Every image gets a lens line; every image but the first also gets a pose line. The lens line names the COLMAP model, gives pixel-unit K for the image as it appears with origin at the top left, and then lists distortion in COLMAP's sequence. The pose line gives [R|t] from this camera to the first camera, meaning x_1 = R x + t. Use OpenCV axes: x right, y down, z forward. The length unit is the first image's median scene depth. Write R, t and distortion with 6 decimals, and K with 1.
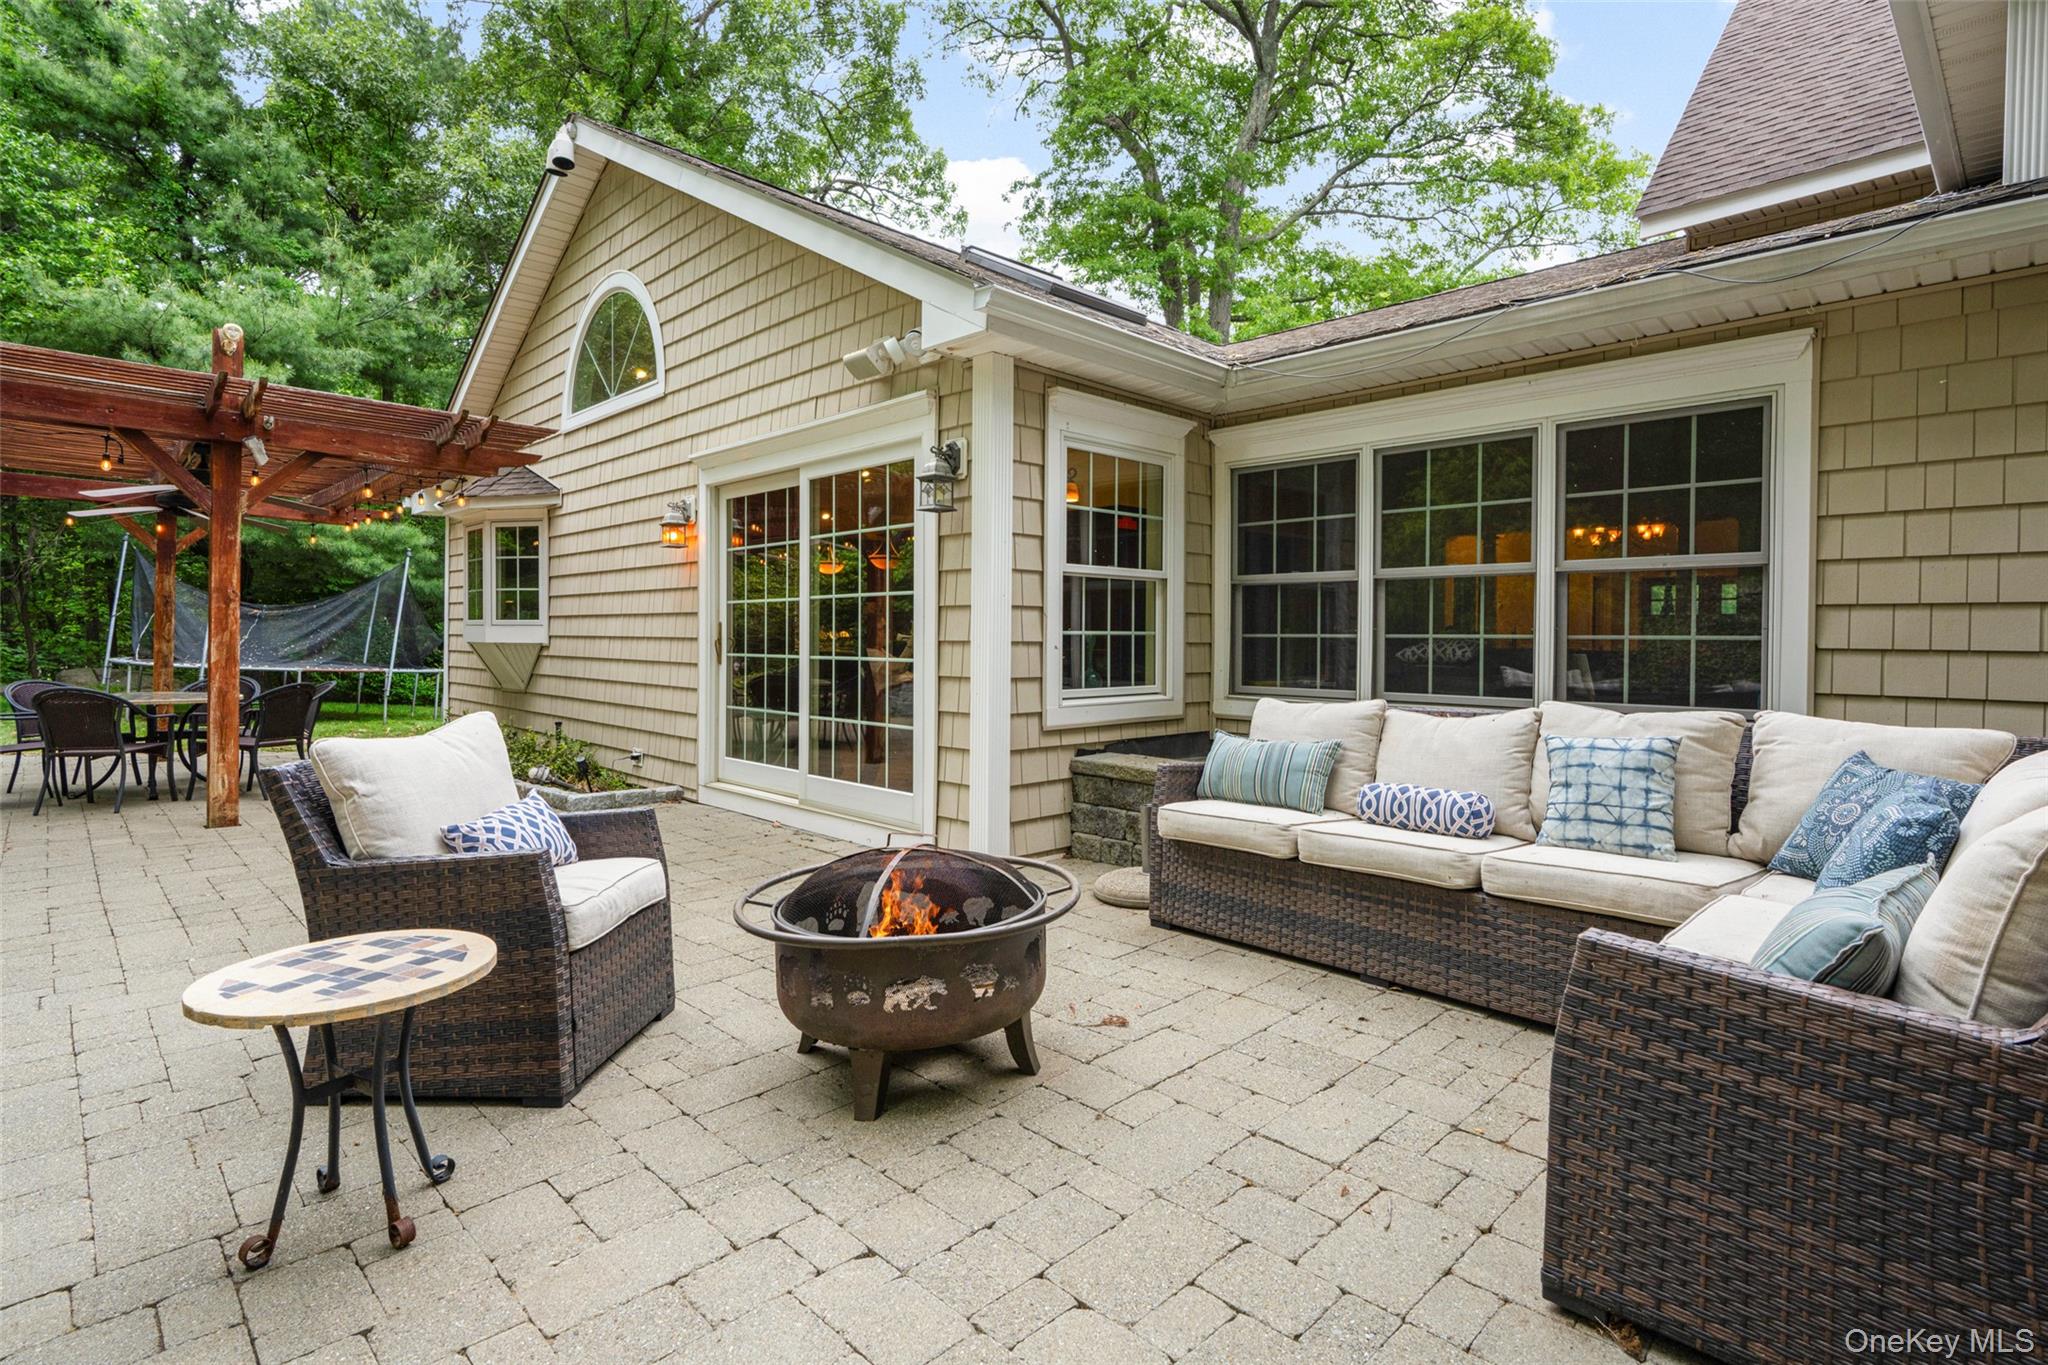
lens RADIAL K [[967.9, 0, 1037.2], [0, 967.9, 676.0], [0, 0, 1]] dist [0.013872, 0.000617]
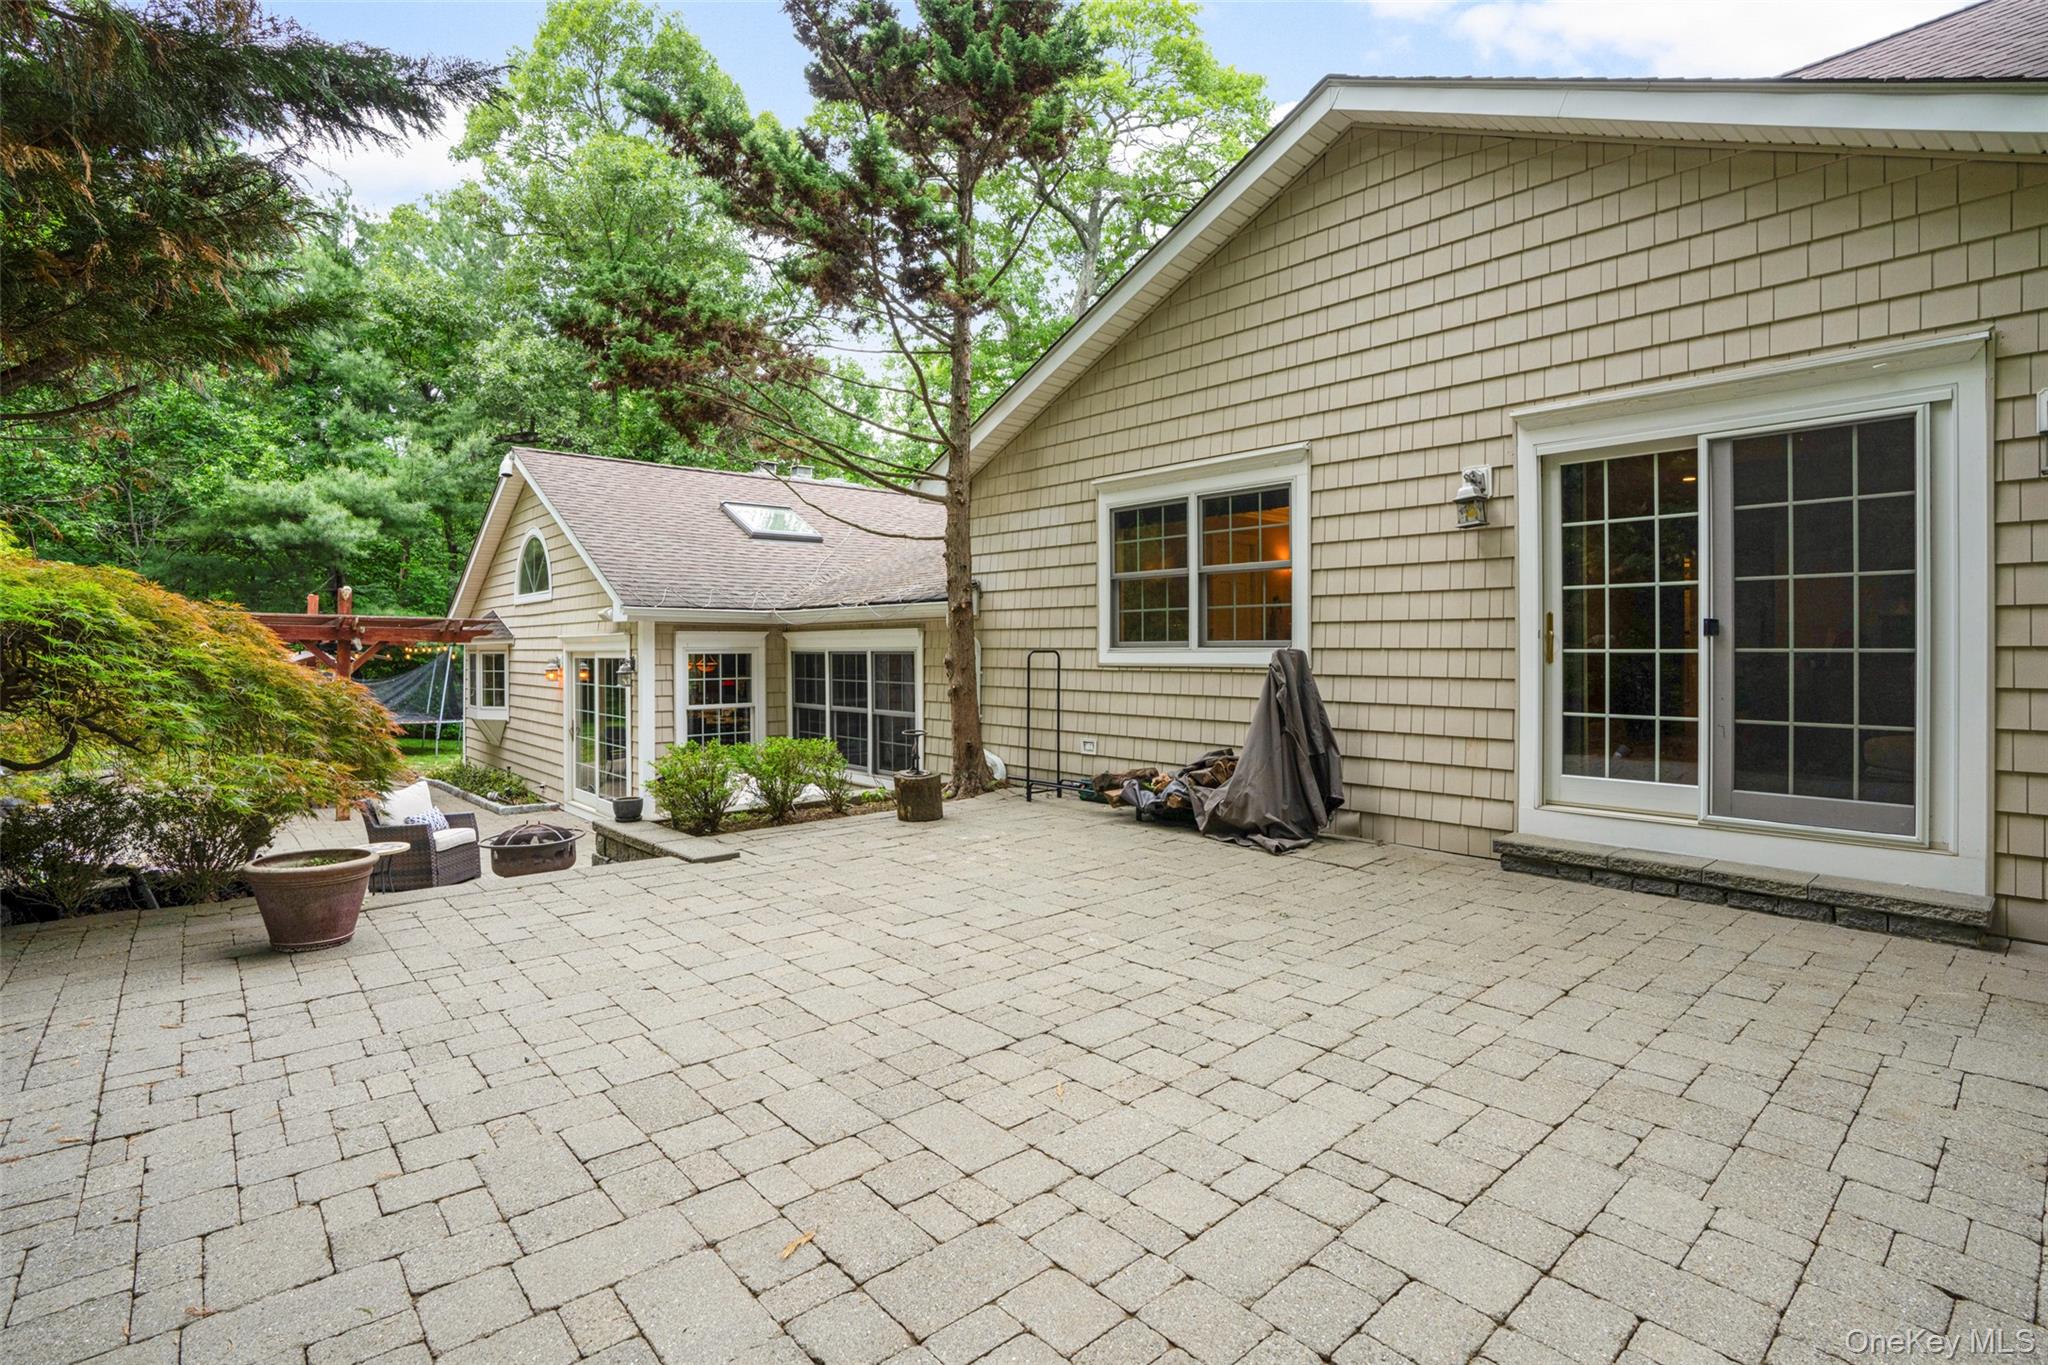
lens RADIAL K [[967.9, 0, 1011.6], [0, 967.9, 667.0], [0, 0, 1]] dist [0.013872, 0.000617]
pose [[0.996363, -0.009546, -0.084668, 0.594115], [0.008066, 0.999809, -0.017809, -0.095923], [0.084822, 0.017061, 0.996250, -0.734443]]
